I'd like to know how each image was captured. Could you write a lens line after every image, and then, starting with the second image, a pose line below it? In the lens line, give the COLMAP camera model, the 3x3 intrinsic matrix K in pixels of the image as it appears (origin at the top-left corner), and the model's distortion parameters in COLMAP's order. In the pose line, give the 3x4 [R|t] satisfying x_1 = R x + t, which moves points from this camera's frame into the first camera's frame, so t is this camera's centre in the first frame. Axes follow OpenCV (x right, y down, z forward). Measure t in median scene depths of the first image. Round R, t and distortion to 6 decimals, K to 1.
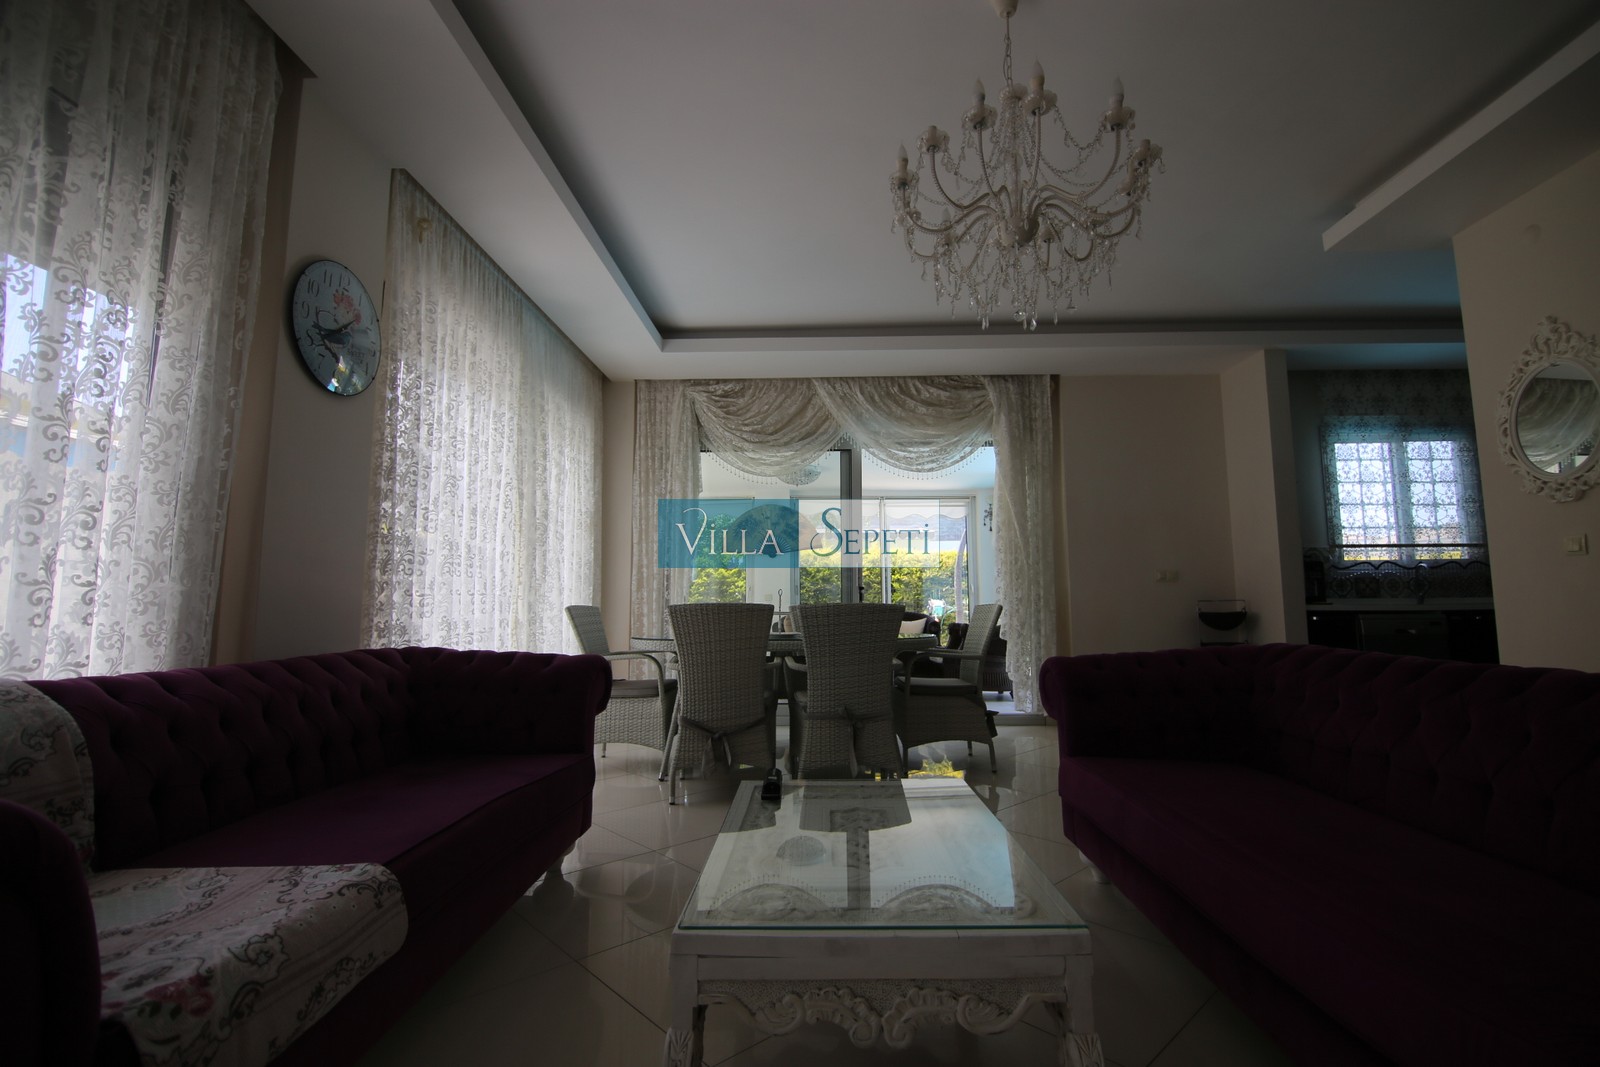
lens RADIAL K [[714.5, 0, 796.1], [0, 714.5, 527.1], [0, 0, 1]] dist [-0.005872, -0.008476]
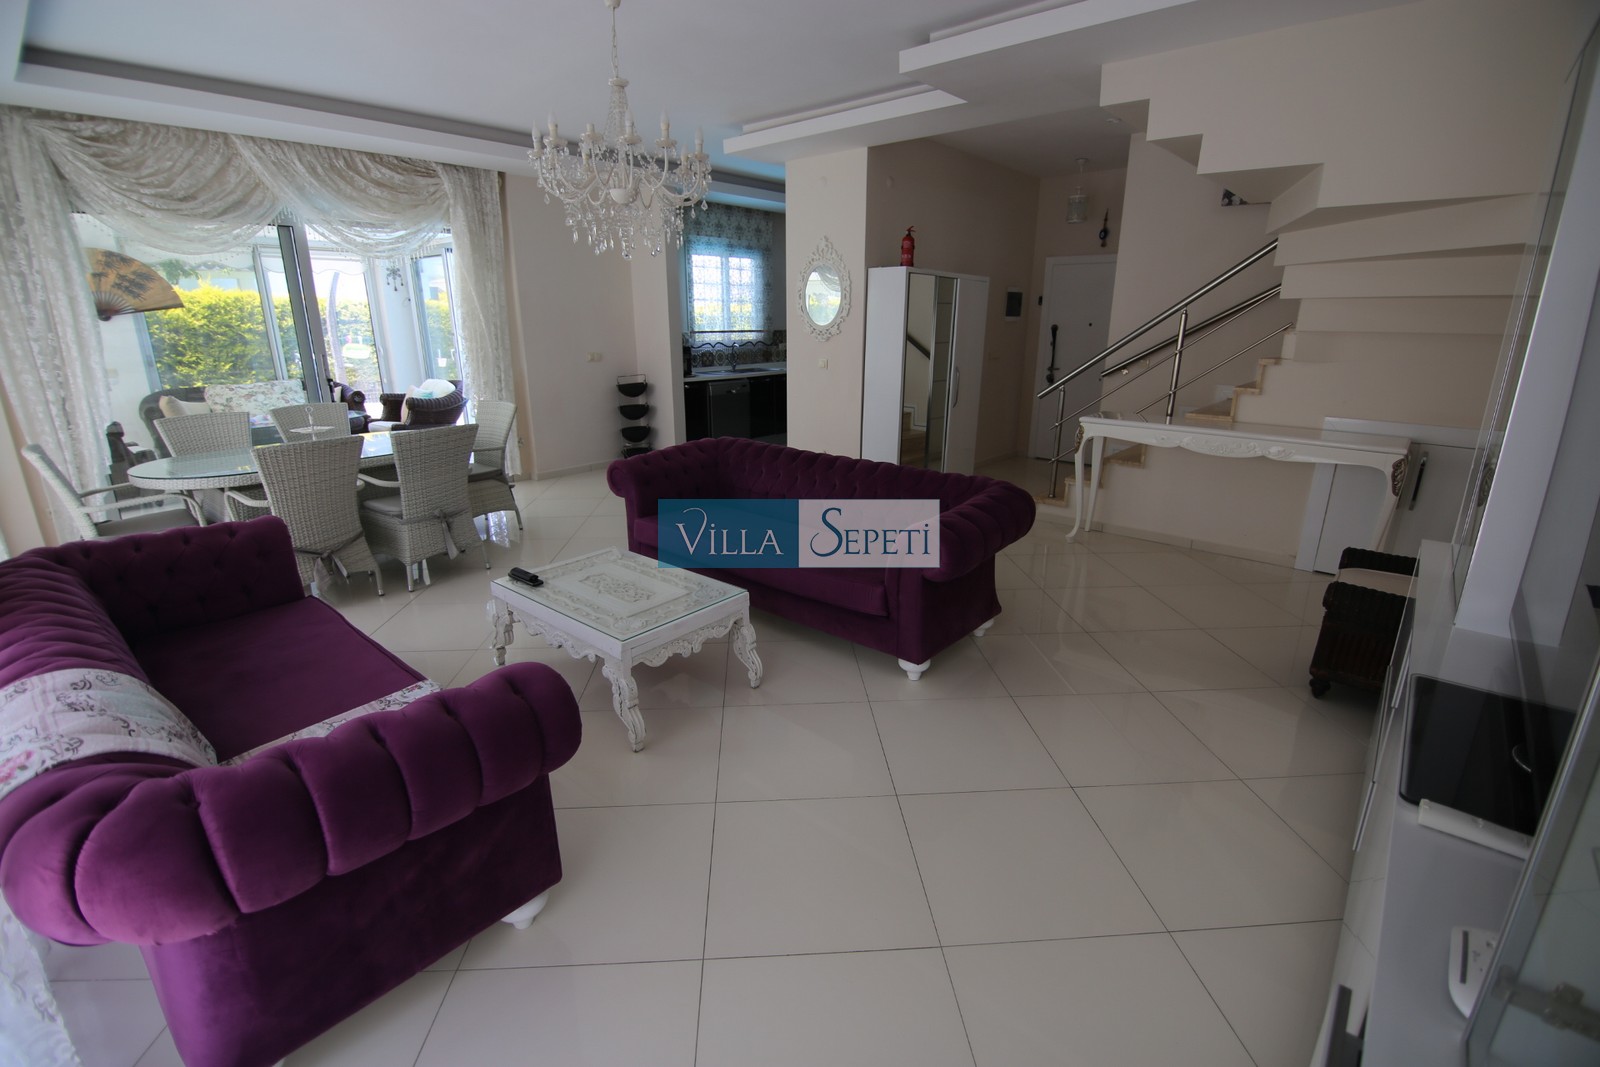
lens RADIAL K [[714.5, 0, 795.6], [0, 714.5, 532.1], [0, 0, 1]] dist [-0.005872, -0.008476]
pose [[0.638814, -0.220437, 0.737105, -0.272666], [-0.082743, 0.932833, 0.350681, -0.118638], [-0.764899, -0.285010, 0.577667, -0.126067]]
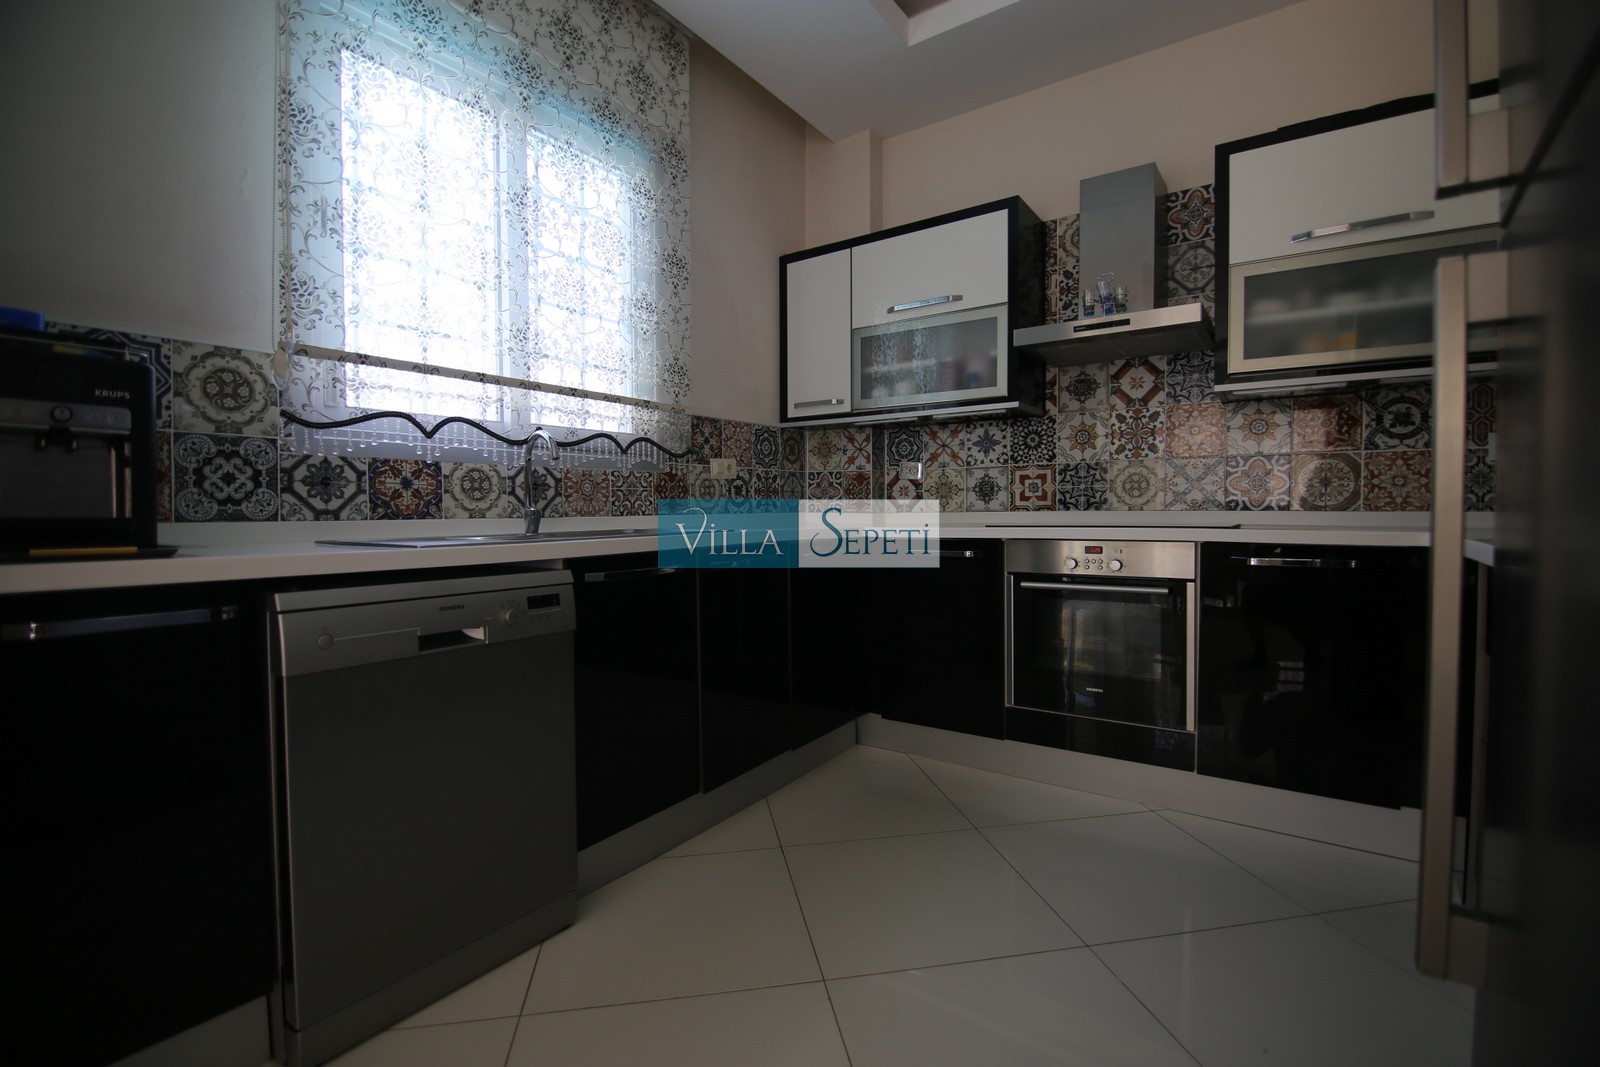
lens RADIAL K [[714.5, 0, 801.7], [0, 714.5, 528.9], [0, 0, 1]] dist [-0.005872, -0.008476]
pose [[0.538377, -0.020904, 0.842445, 0.595983], [-0.085530, 0.993175, 0.079303, 0.058428], [-0.838353, -0.114749, 0.532914, 0.628093]]
